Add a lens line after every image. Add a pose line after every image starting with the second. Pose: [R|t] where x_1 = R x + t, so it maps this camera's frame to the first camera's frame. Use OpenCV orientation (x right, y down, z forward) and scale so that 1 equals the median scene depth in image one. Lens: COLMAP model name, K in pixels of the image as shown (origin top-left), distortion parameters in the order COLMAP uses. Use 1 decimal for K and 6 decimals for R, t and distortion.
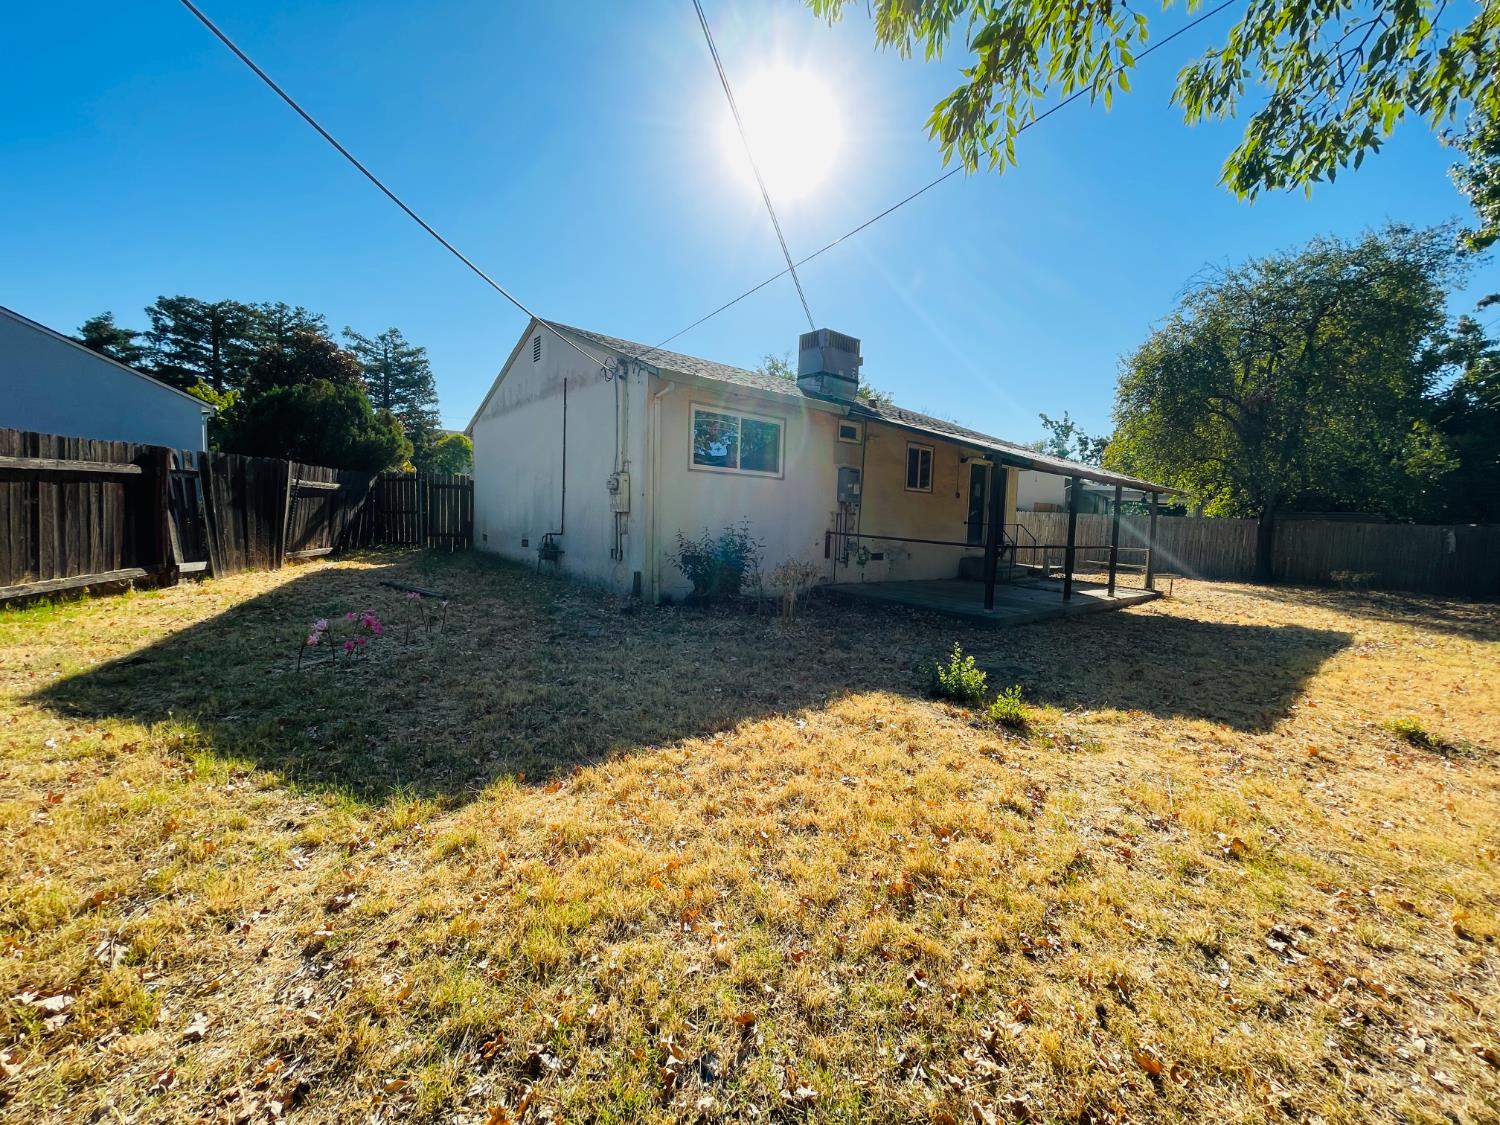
lens RADIAL K [[603.9, 0, 751.0], [0, 603.9, 559.1], [0, 0, 1]] dist [0.000192, 0.000685]
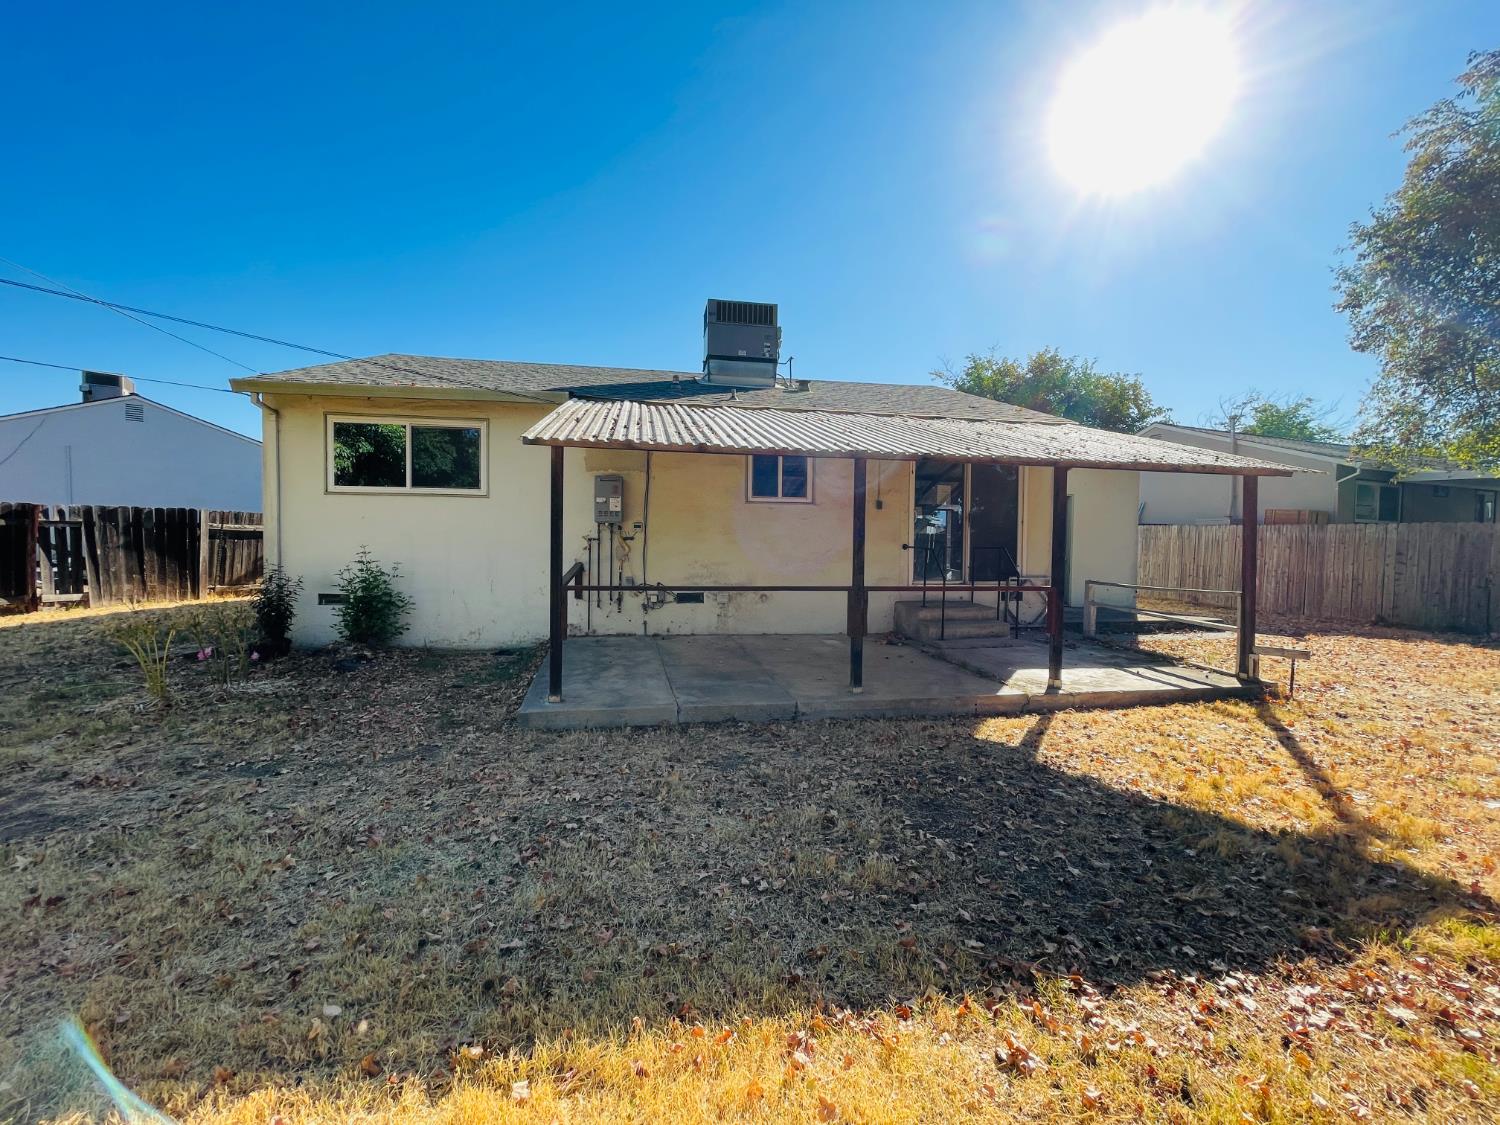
lens RADIAL K [[603.9, 0, 751.0], [0, 603.9, 559.1], [0, 0, 1]] dist [0.000192, 0.000685]
pose [[0.855963, -0.015433, -0.516806, 0.752427], [-0.014354, 0.998460, -0.053590, -0.015065], [0.516837, 0.053289, 0.854424, 0.518882]]
